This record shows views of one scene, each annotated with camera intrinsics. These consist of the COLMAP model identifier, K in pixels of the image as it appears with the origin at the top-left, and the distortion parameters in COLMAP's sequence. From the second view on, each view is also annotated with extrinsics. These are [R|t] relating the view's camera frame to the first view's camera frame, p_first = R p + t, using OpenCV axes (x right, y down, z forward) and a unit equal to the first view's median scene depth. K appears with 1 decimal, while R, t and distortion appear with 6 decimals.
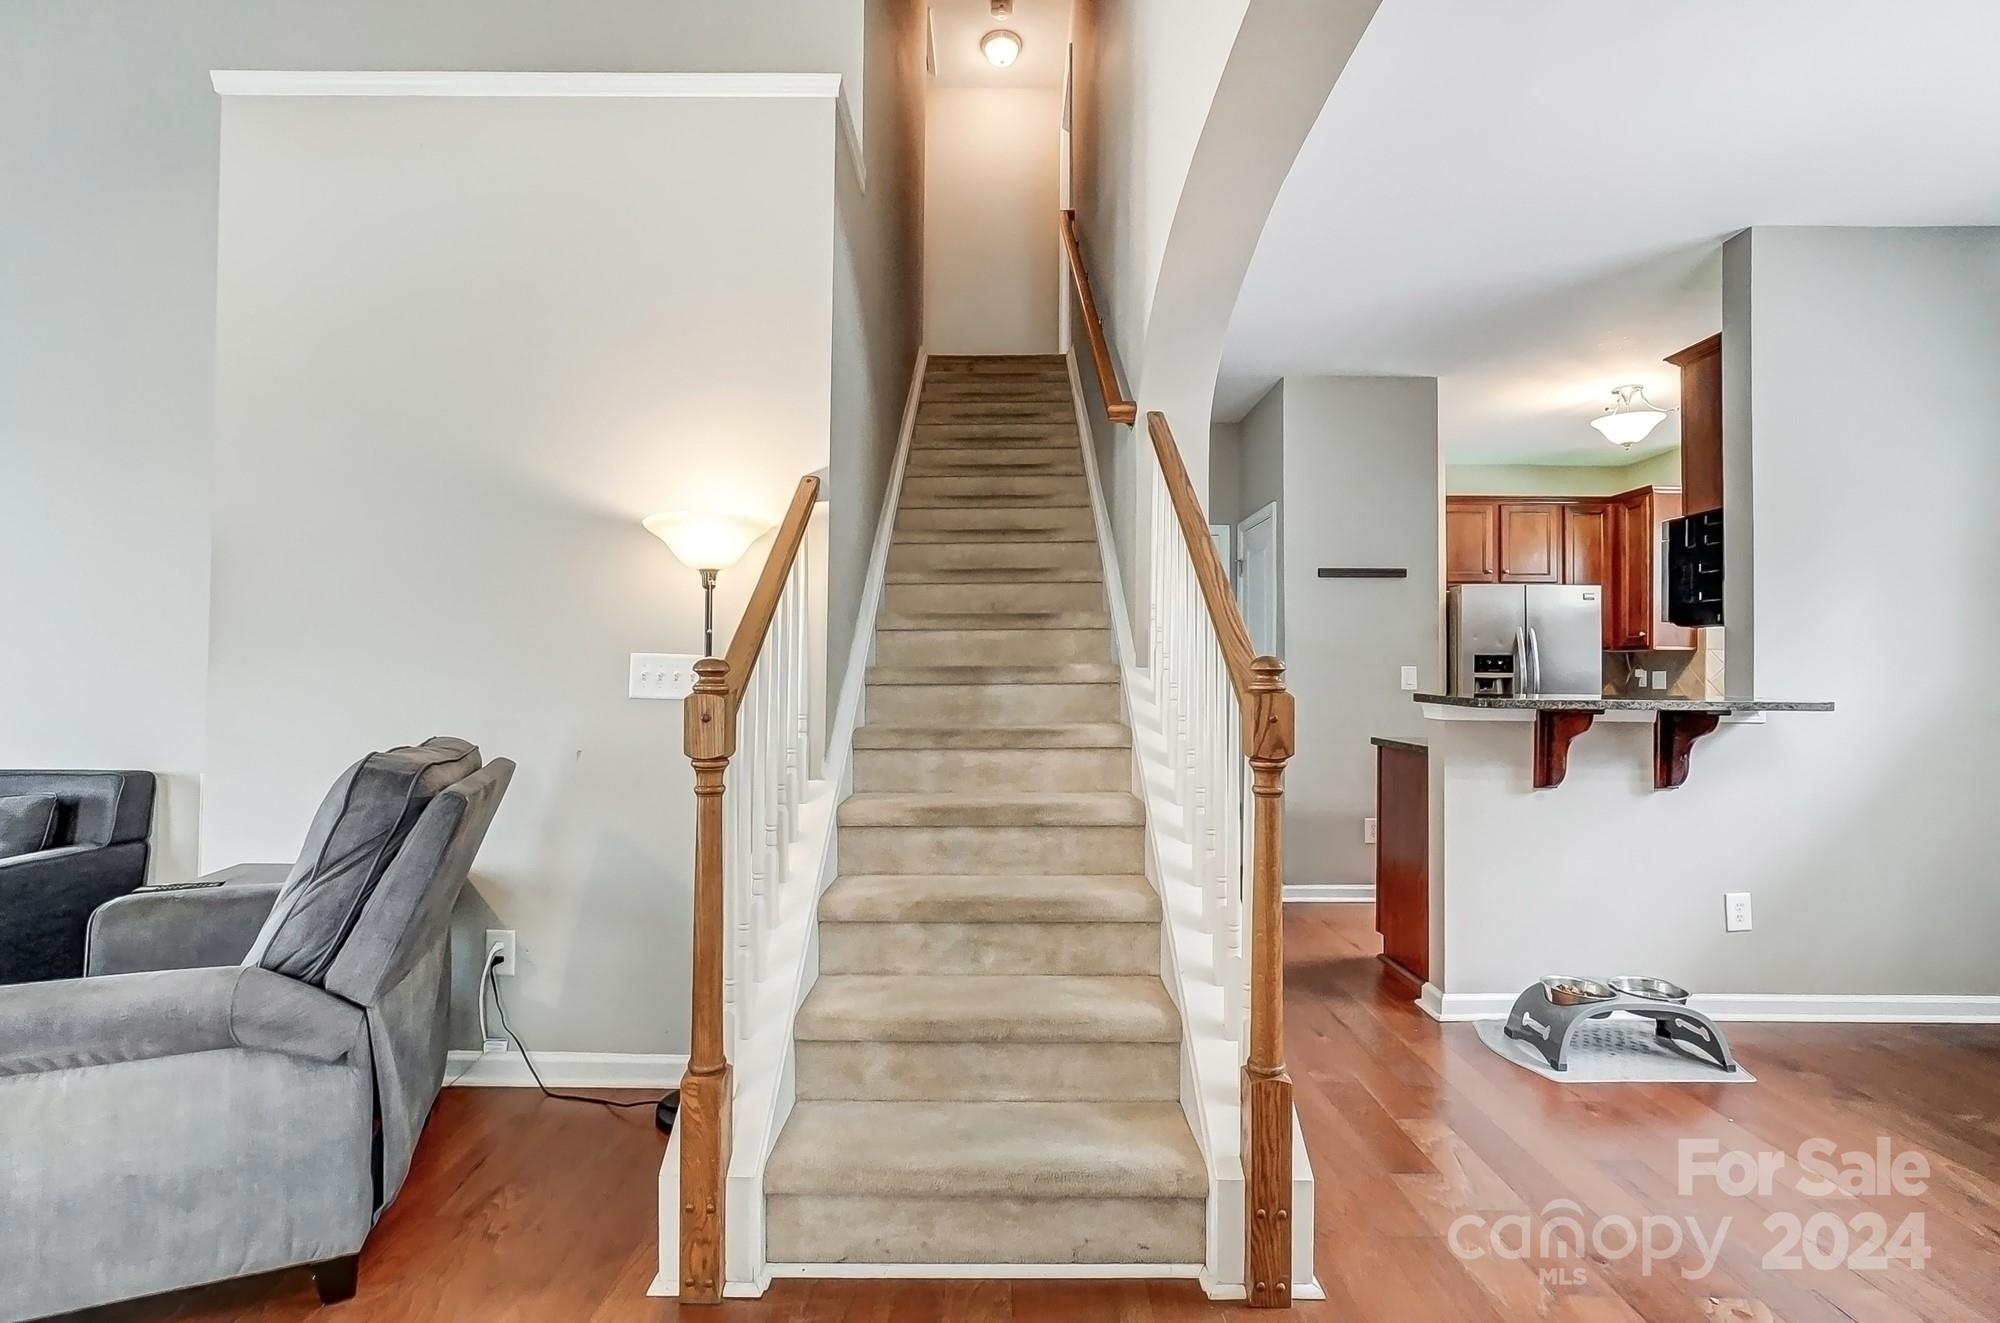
lens RADIAL K [[897.3, 0, 988.3], [0, 897.3, 665.4], [0, 0, 1]] dist [-0.018632, 0.005900]
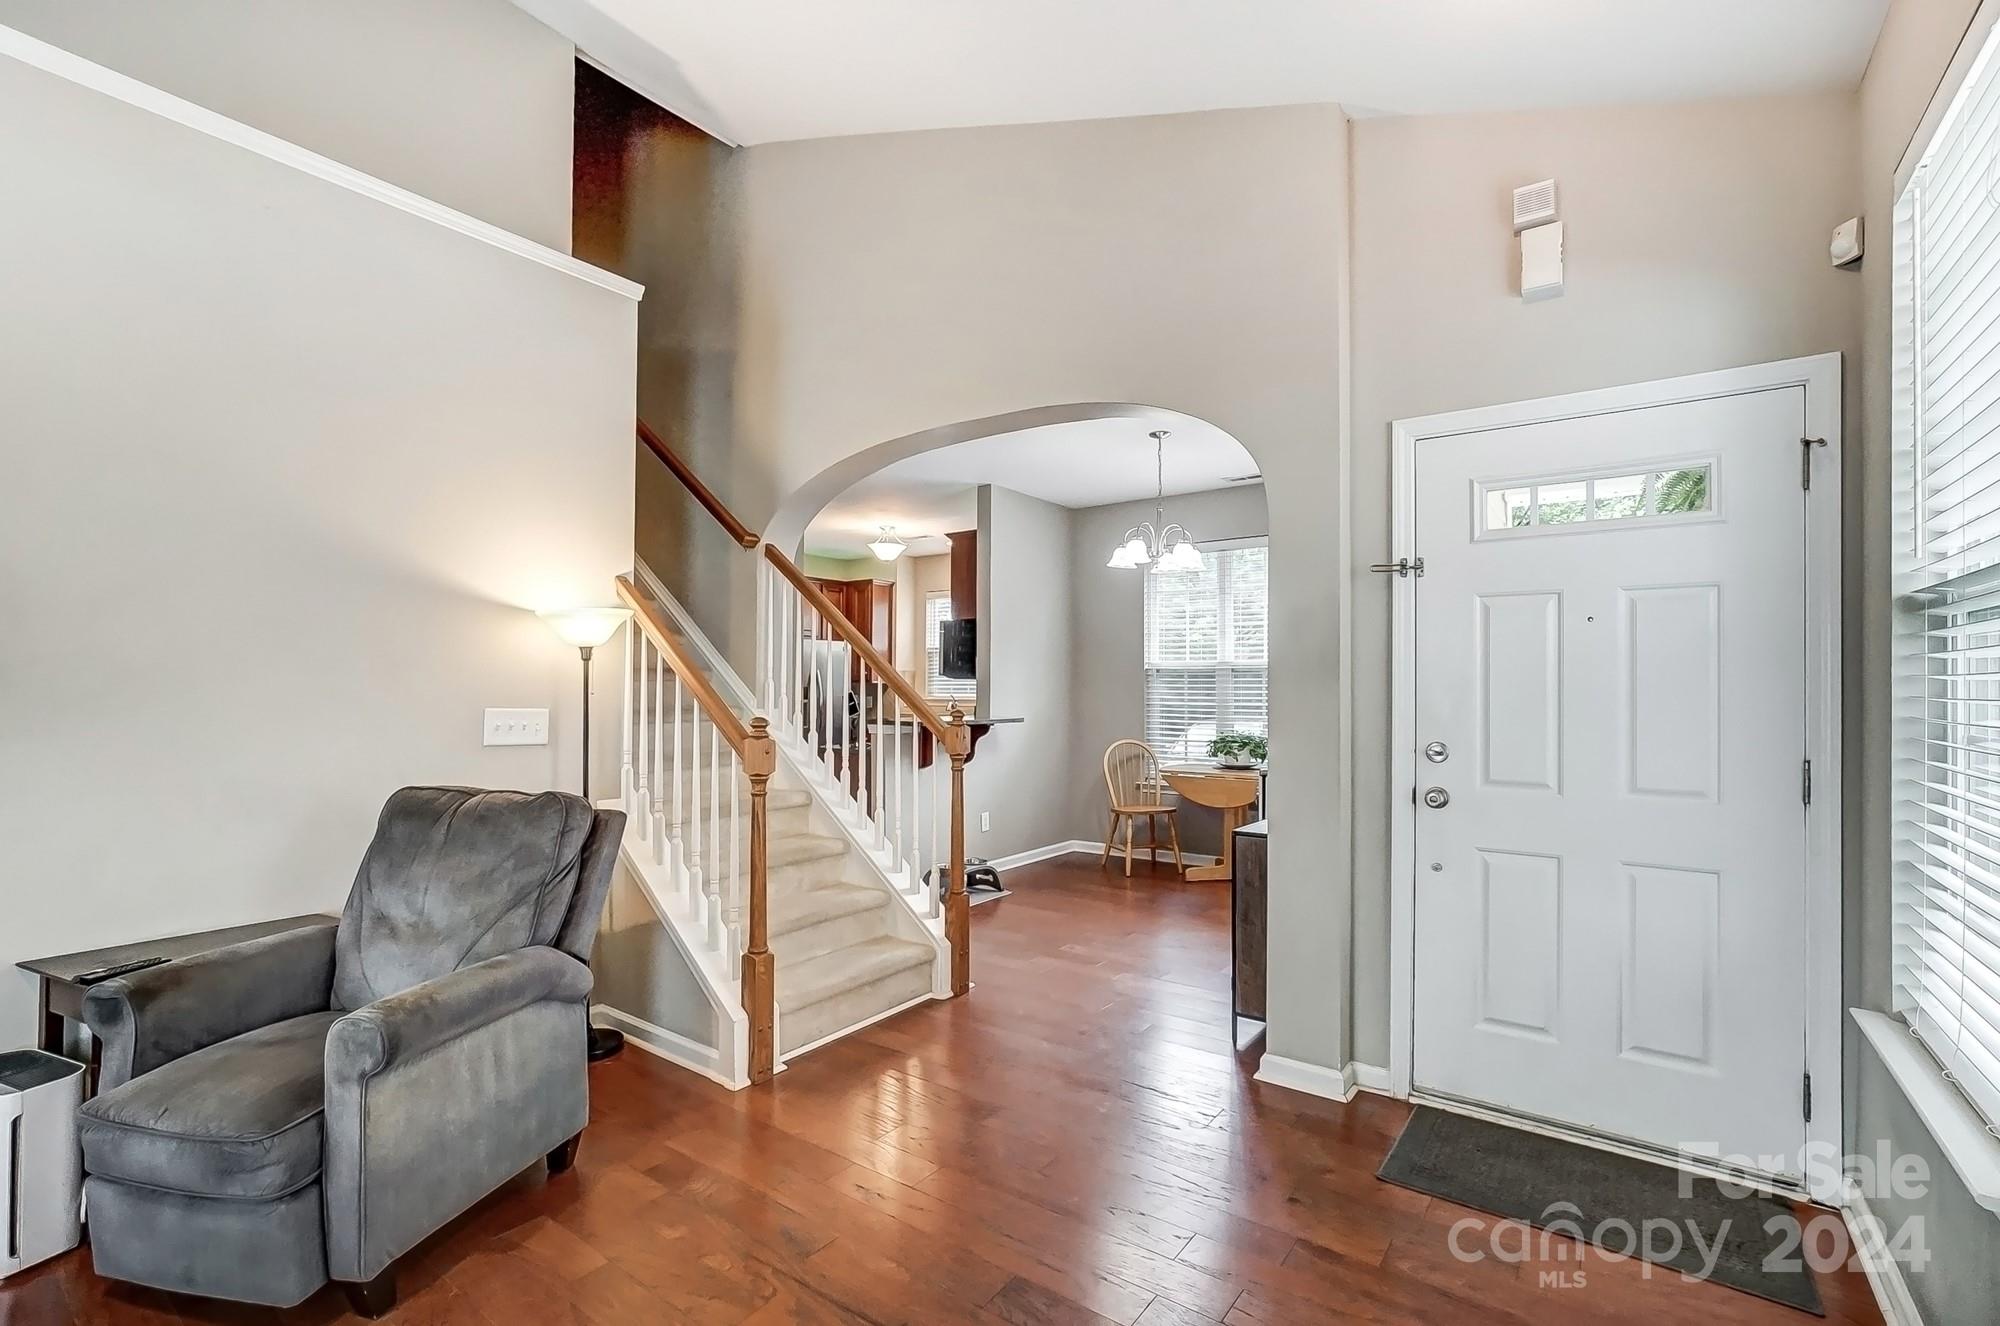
lens RADIAL K [[881.5, 0, 979.3], [0, 881.5, 686.1], [0, 0, 1]] dist [-0.001726, 0.000627]
pose [[0.610221, 0.000672, 0.792231, -0.913442], [-0.012026, 0.999892, 0.008415, -0.060566], [-0.792140, -0.014663, 0.610163, -0.258965]]
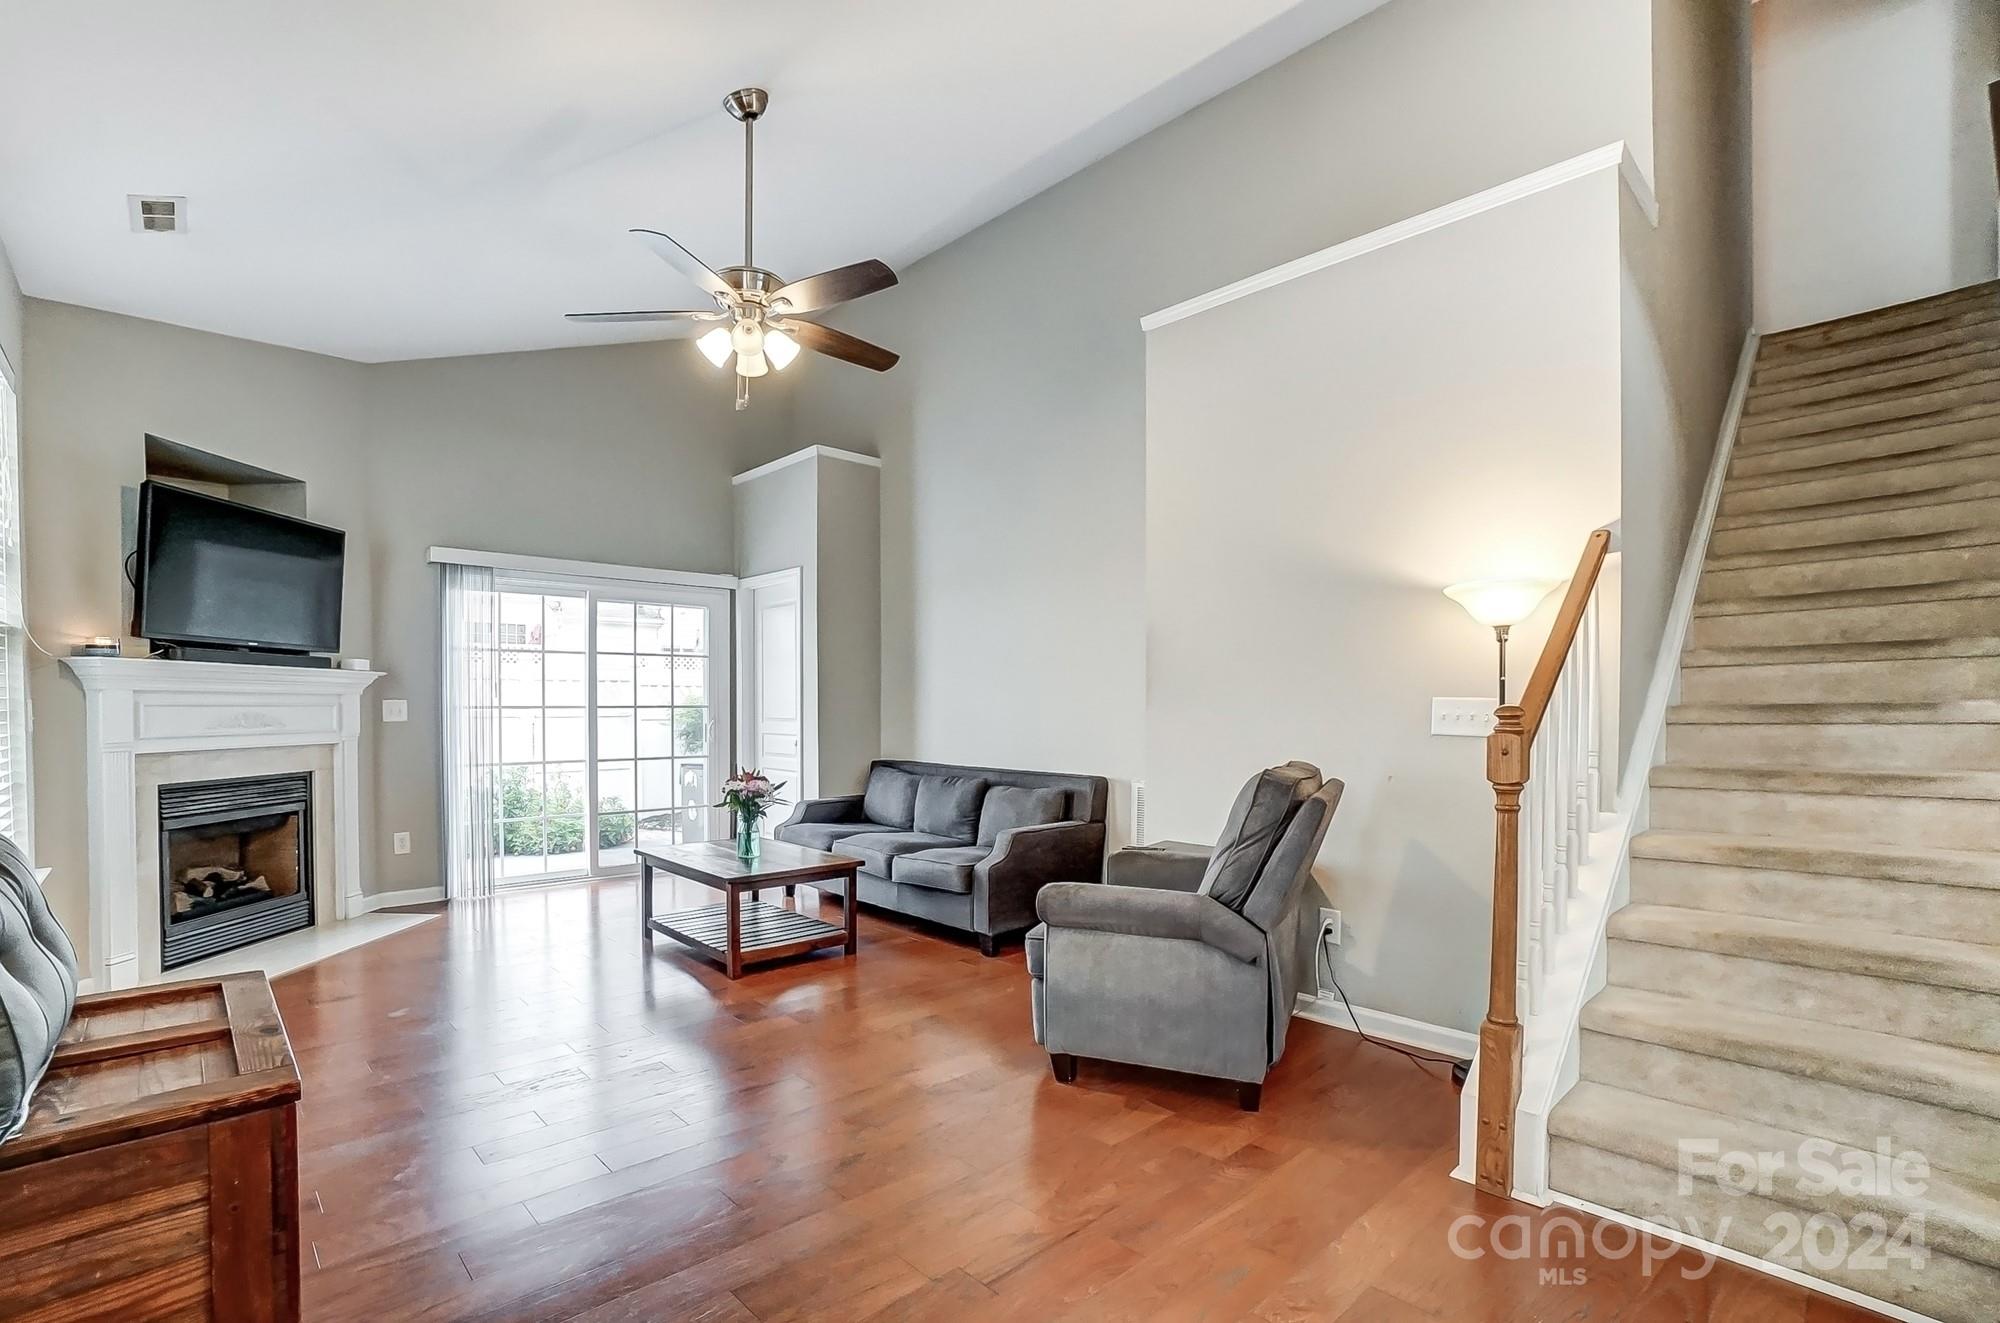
lens RADIAL K [[917.2, 0, 962.3], [0, 917.2, 714.4], [0, 0, 1]] dist [-0.082212, 0.028106]
pose [[0.671733, -0.000435, -0.740793, 0.072694], [0.015105, 0.999800, 0.013110, -0.015363], [0.740640, -0.019996, 0.671605, -0.283014]]
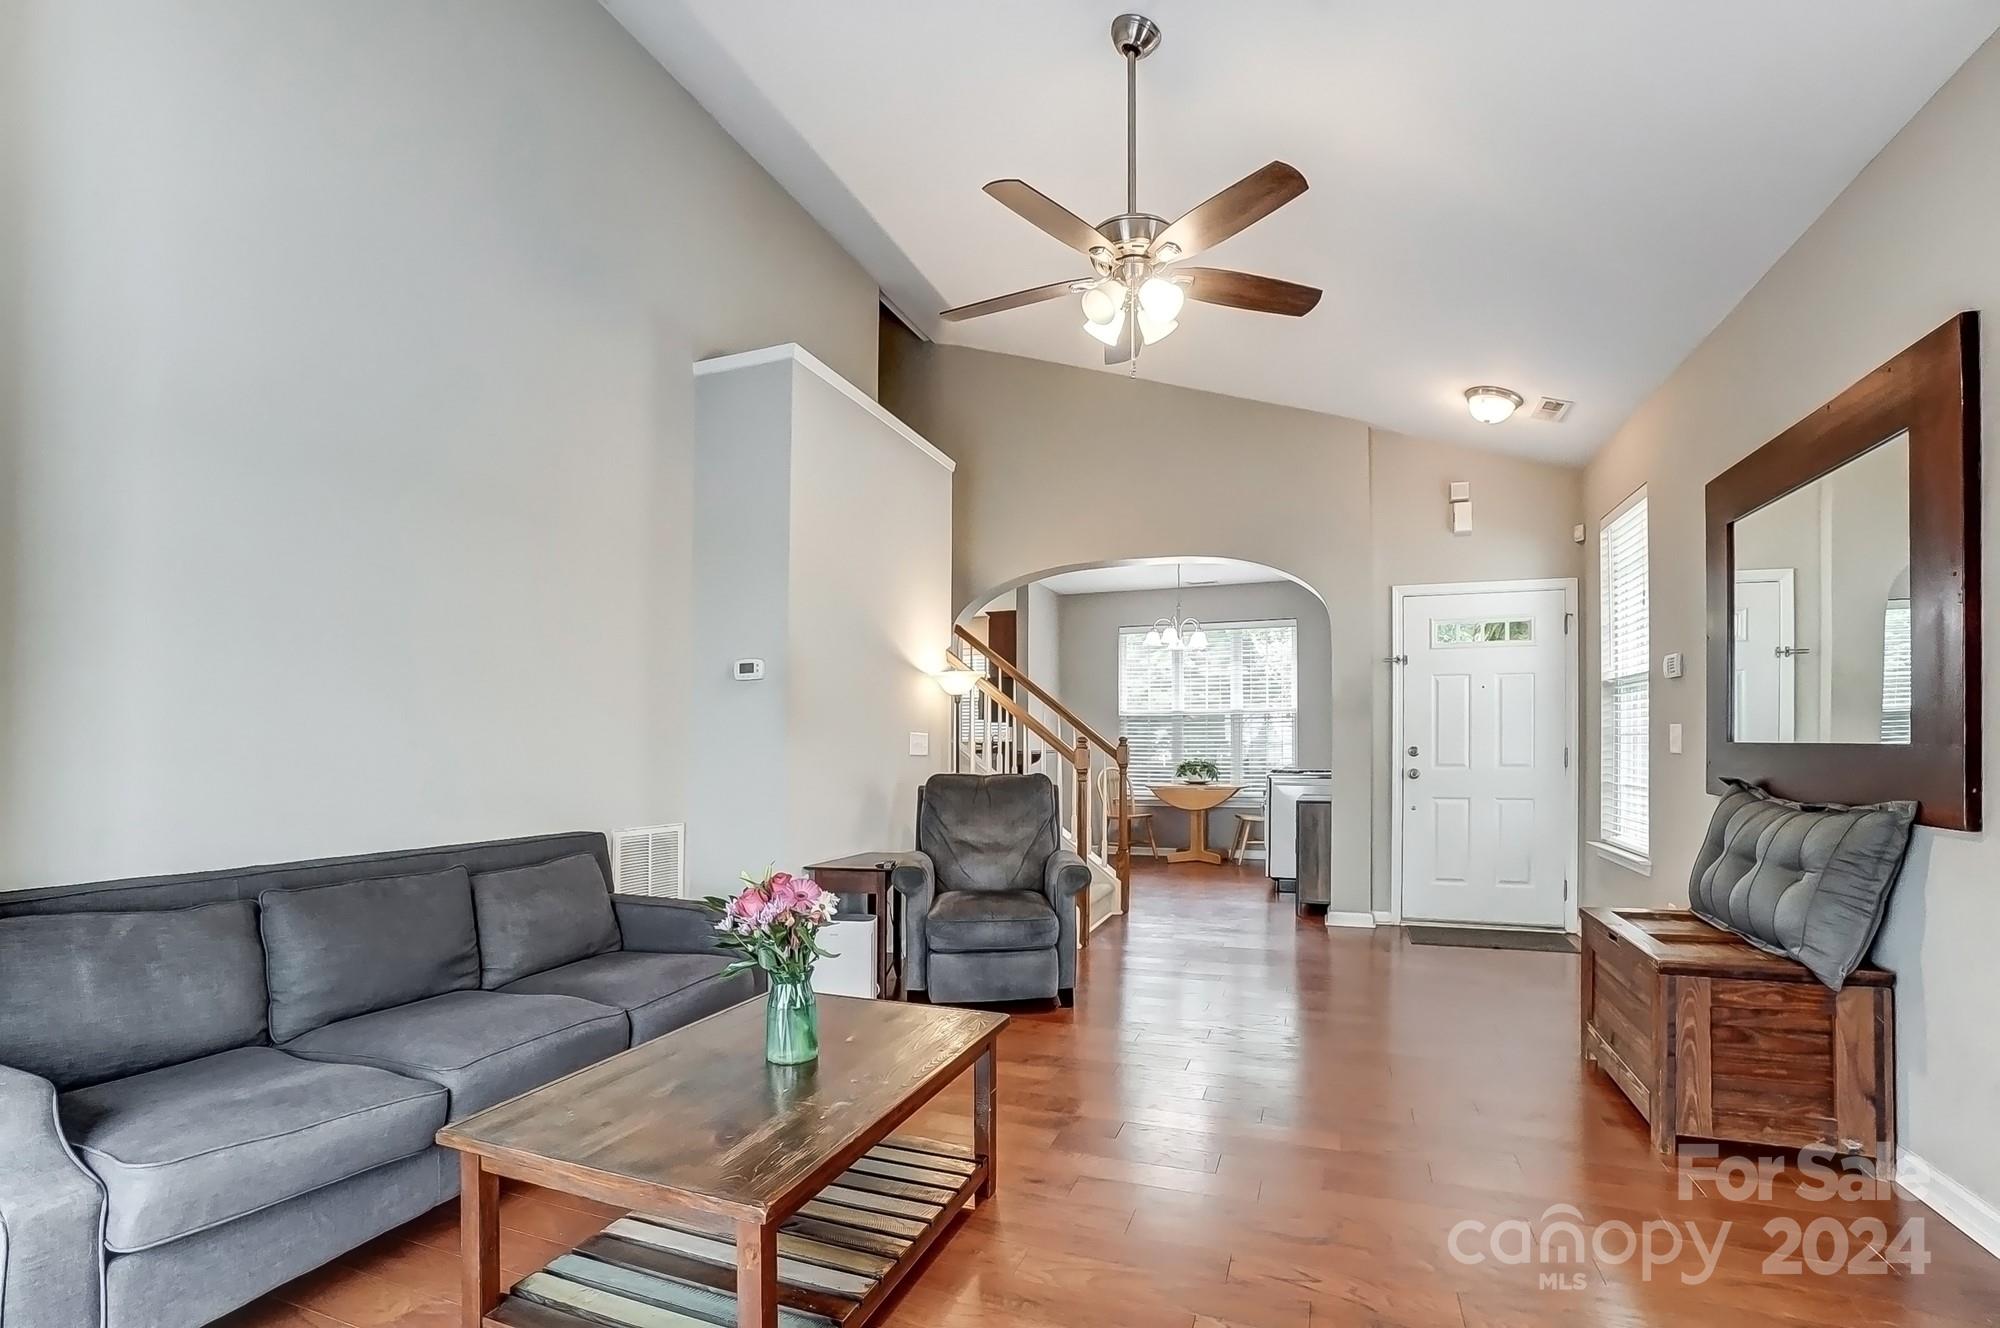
lens RADIAL K [[888.2, 0, 1006.1], [0, 888.2, 749.6], [0, 0, 1]] dist [0.000453, -0.039394]
pose [[0.347399, -0.011409, 0.937648, -2.087448], [-0.009826, 0.999827, 0.015806, -0.008942], [-0.937666, -0.014704, 0.347227, 0.124756]]
